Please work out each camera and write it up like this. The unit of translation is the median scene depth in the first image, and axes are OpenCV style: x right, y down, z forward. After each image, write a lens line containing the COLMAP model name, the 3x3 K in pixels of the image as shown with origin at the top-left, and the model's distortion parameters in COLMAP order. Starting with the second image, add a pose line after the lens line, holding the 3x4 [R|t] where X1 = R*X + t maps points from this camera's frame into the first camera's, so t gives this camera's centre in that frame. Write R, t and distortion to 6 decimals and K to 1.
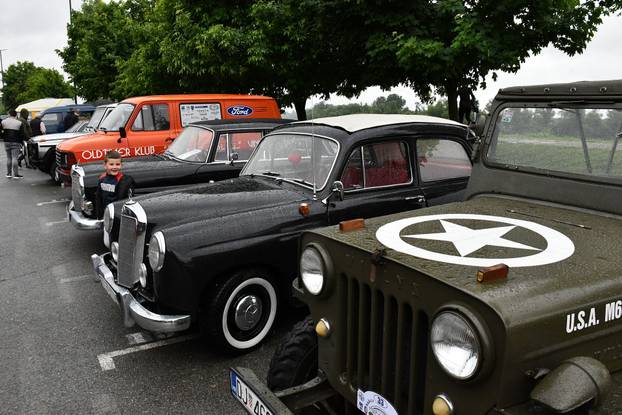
lens RADIAL K [[489.3, 0, 311.0], [0, 489.3, 207.5], [0, 0, 1]] dist [-0.153442, 0.115413]
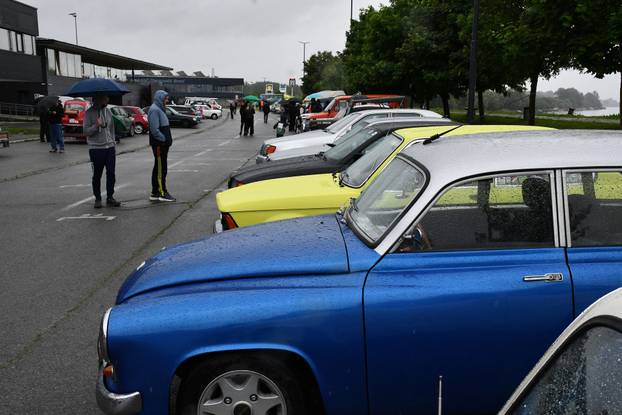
lens RADIAL K [[686.9, 0, 311.0], [0, 686.9, 207.5], [0, 0, 1]] dist [0.001425, 0.009139]
pose [[0.840227, 0.076364, -0.536830, 0.376655], [-0.097720, 0.995149, -0.011388, 0.098852], [0.533356, 0.062028, 0.843613, -0.514481]]
